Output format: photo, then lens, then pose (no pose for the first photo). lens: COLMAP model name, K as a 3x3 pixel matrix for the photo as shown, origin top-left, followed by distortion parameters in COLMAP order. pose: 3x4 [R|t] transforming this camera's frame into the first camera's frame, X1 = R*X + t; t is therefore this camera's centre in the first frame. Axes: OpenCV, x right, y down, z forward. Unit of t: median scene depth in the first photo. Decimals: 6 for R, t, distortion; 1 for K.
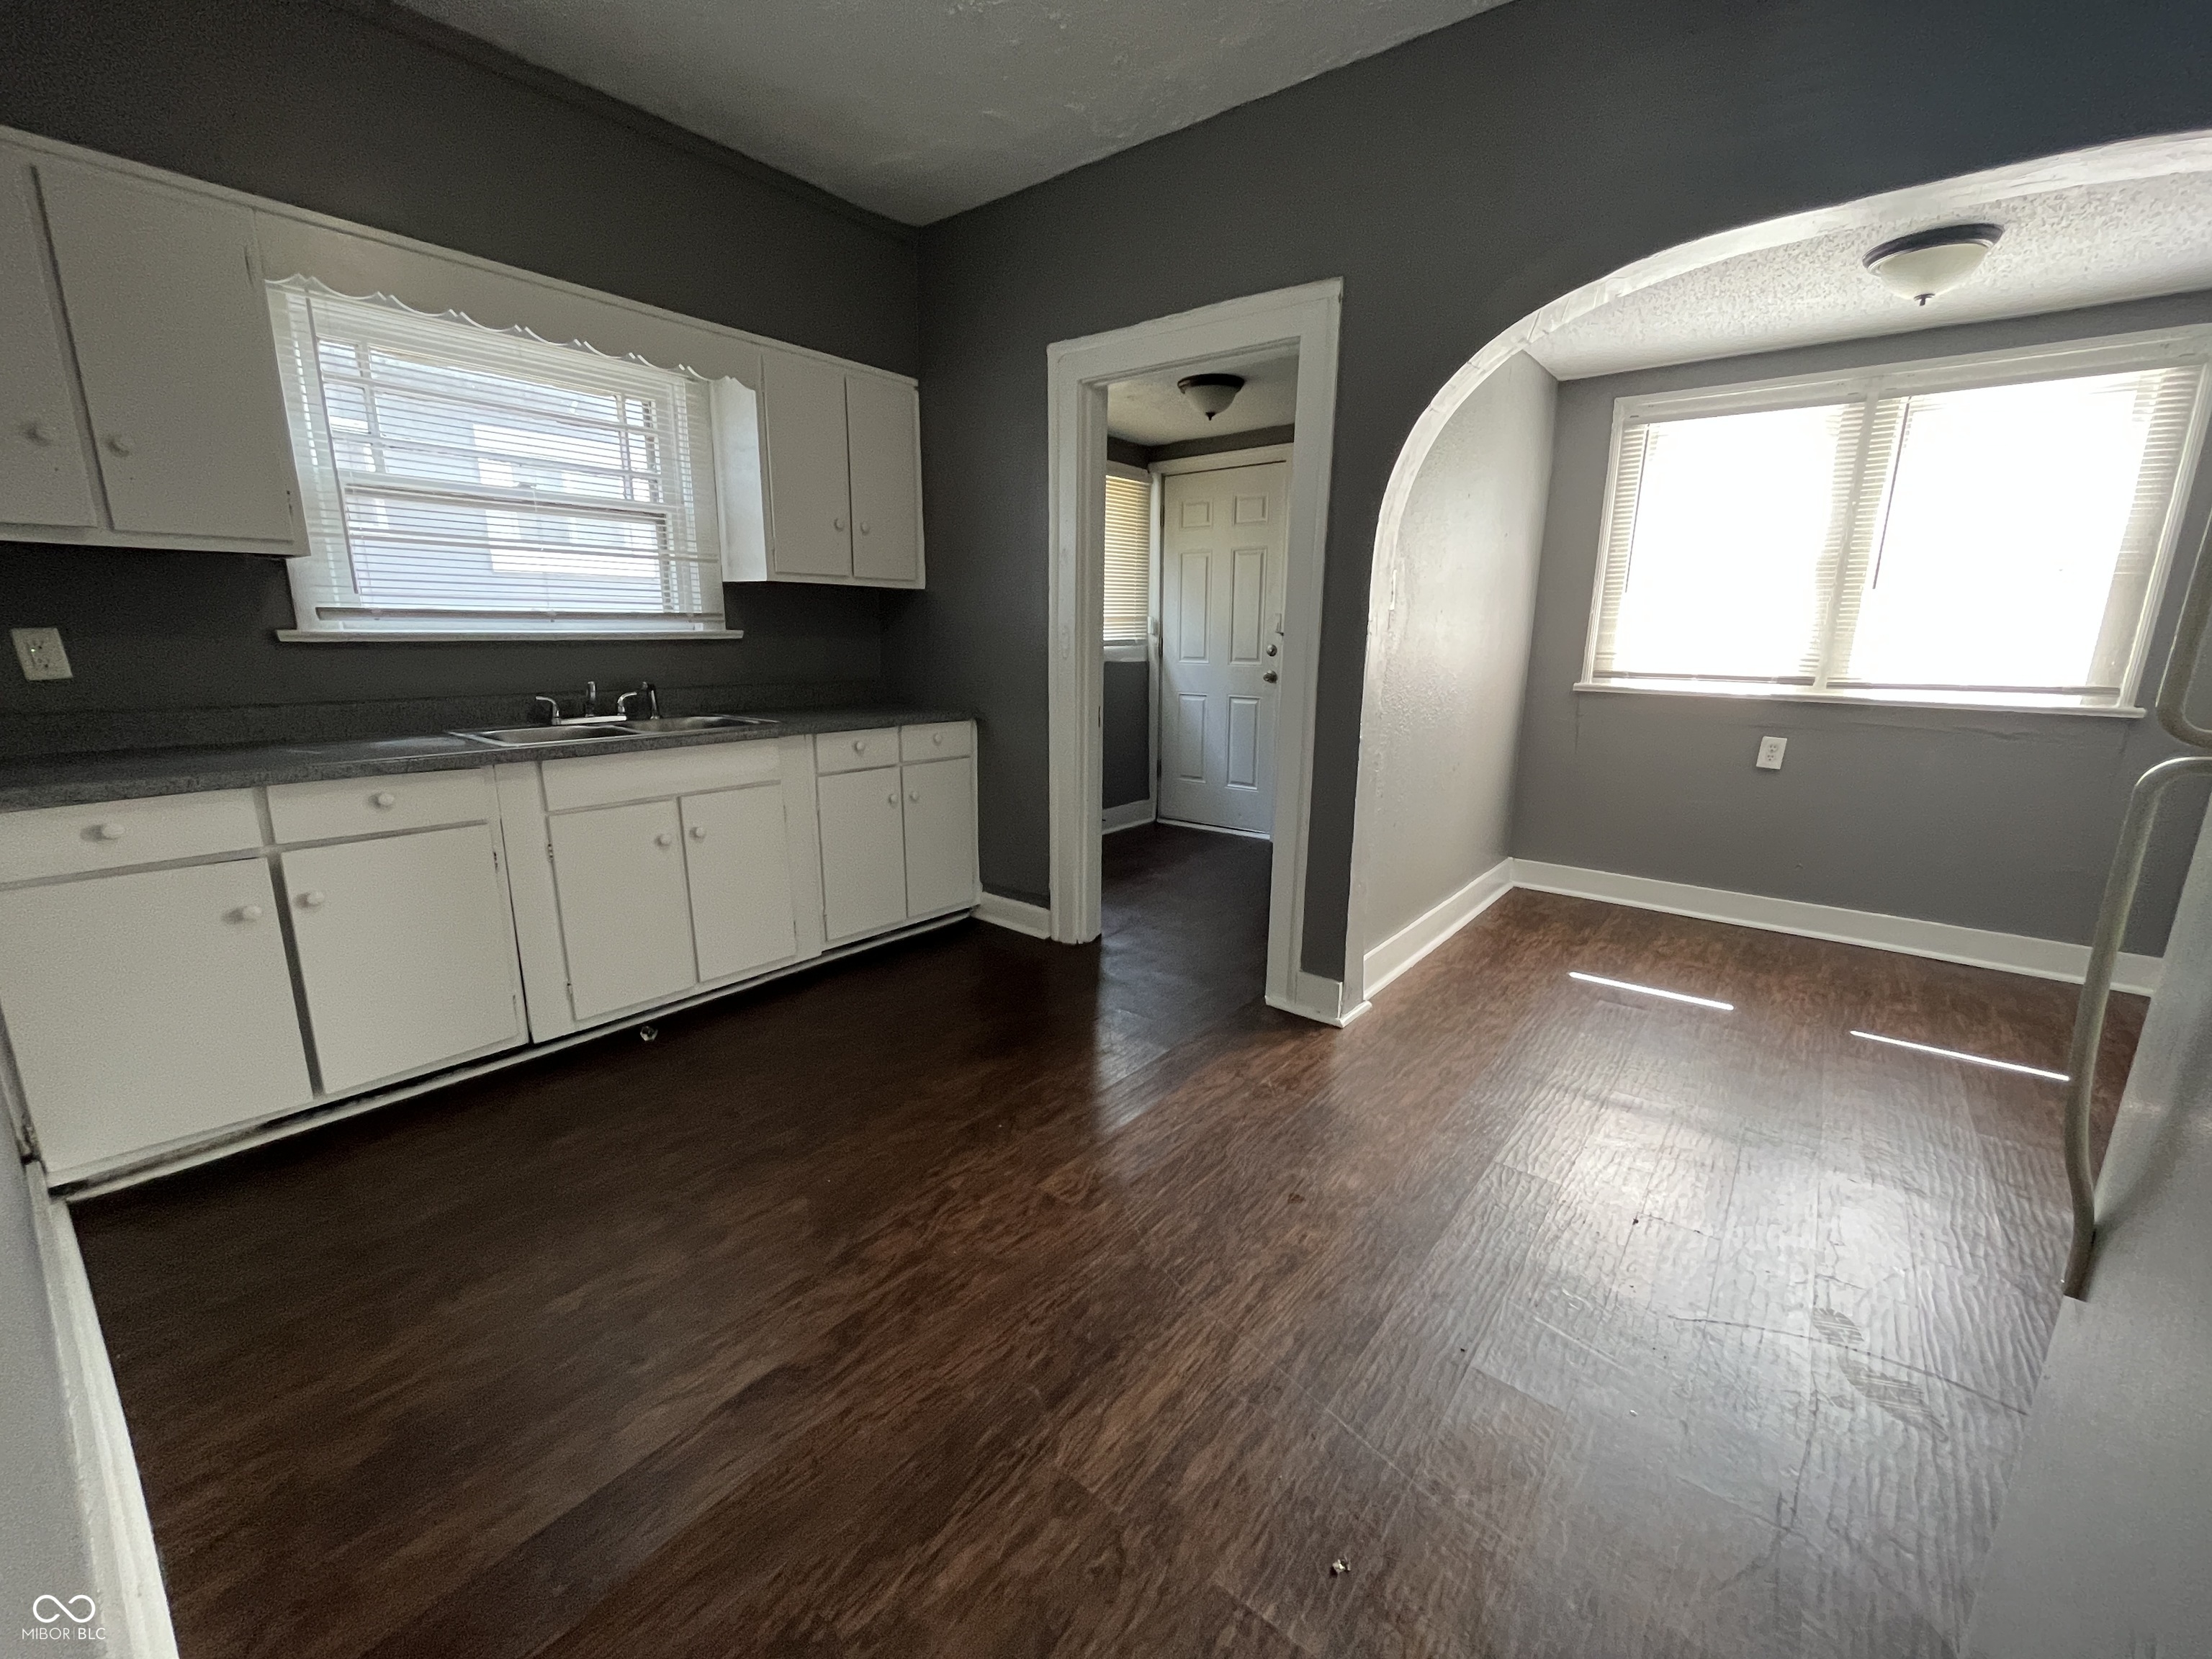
lens RADIAL K [[895.7, 0, 1108.0], [0, 895.7, 828.8], [0, 0, 1]] dist [-0.000654, -0.000092]
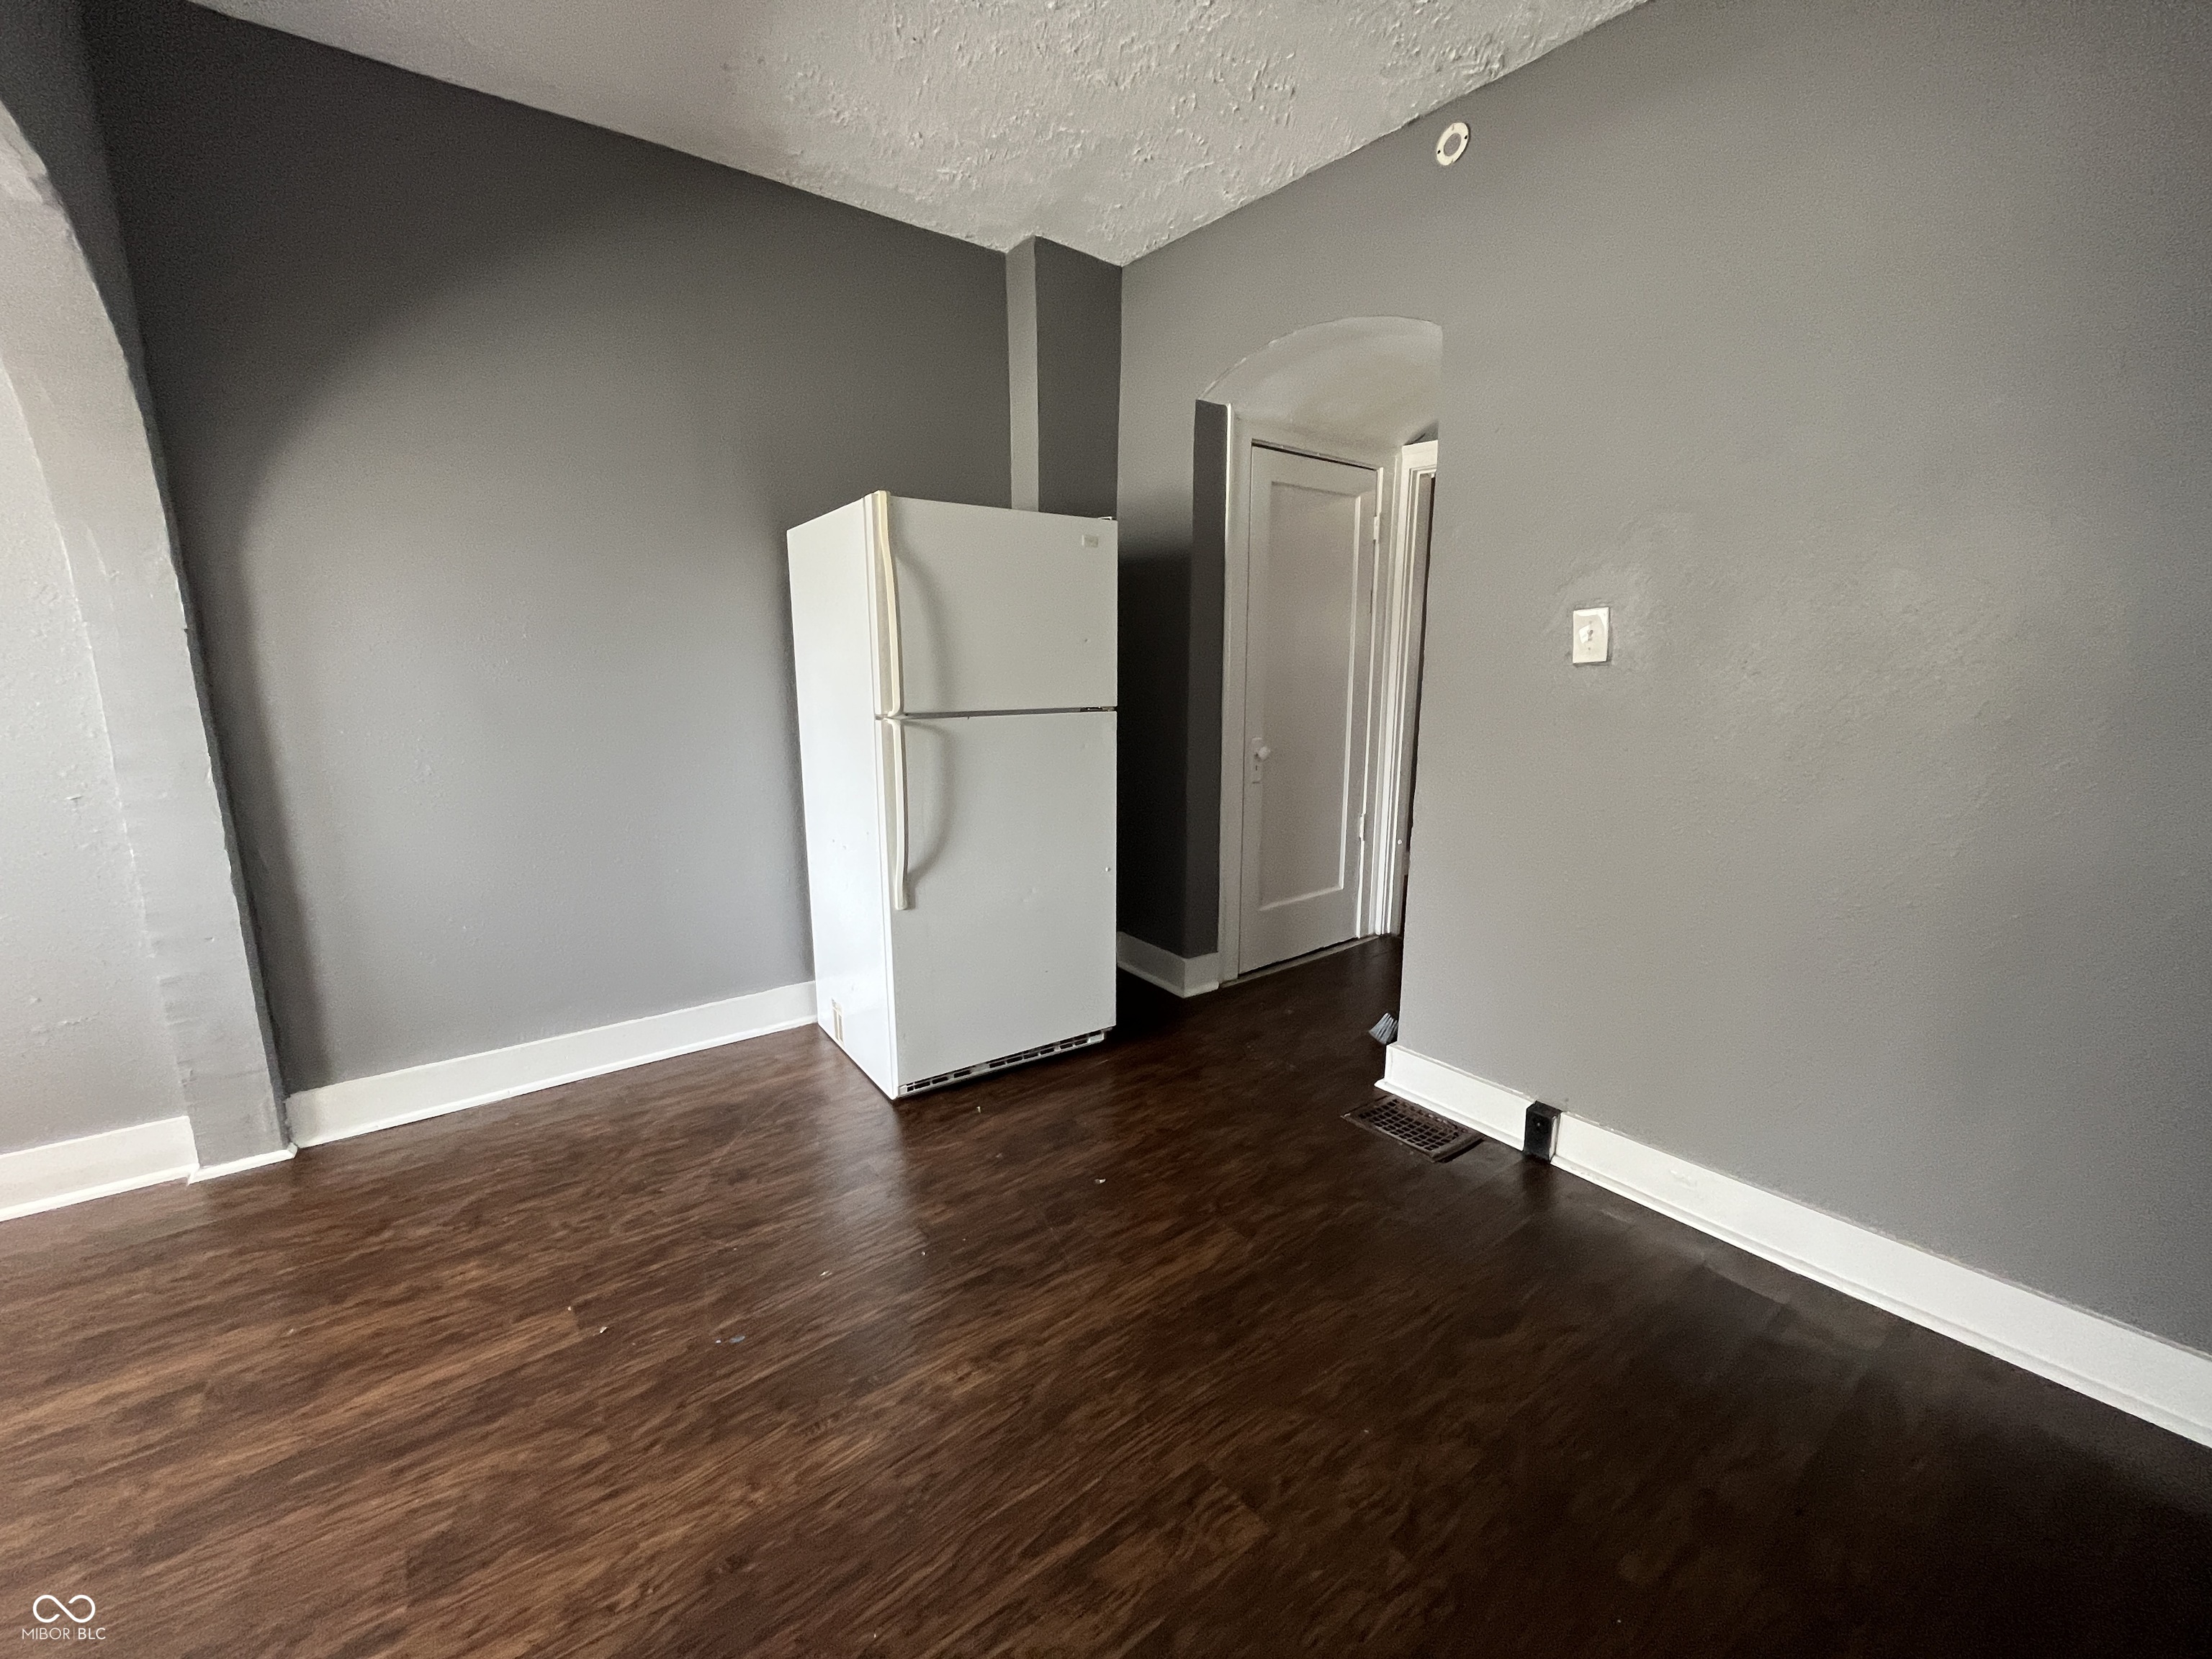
lens RADIAL K [[895.7, 0, 1104.6], [0, 895.7, 829.5], [0, 0, 1]] dist [-0.000654, -0.000092]
pose [[-0.970194, -0.060456, 0.234666, -0.096629], [0.038918, 0.916938, 0.397128, -0.403601], [-0.239183, 0.394424, -0.887255, 1.614264]]
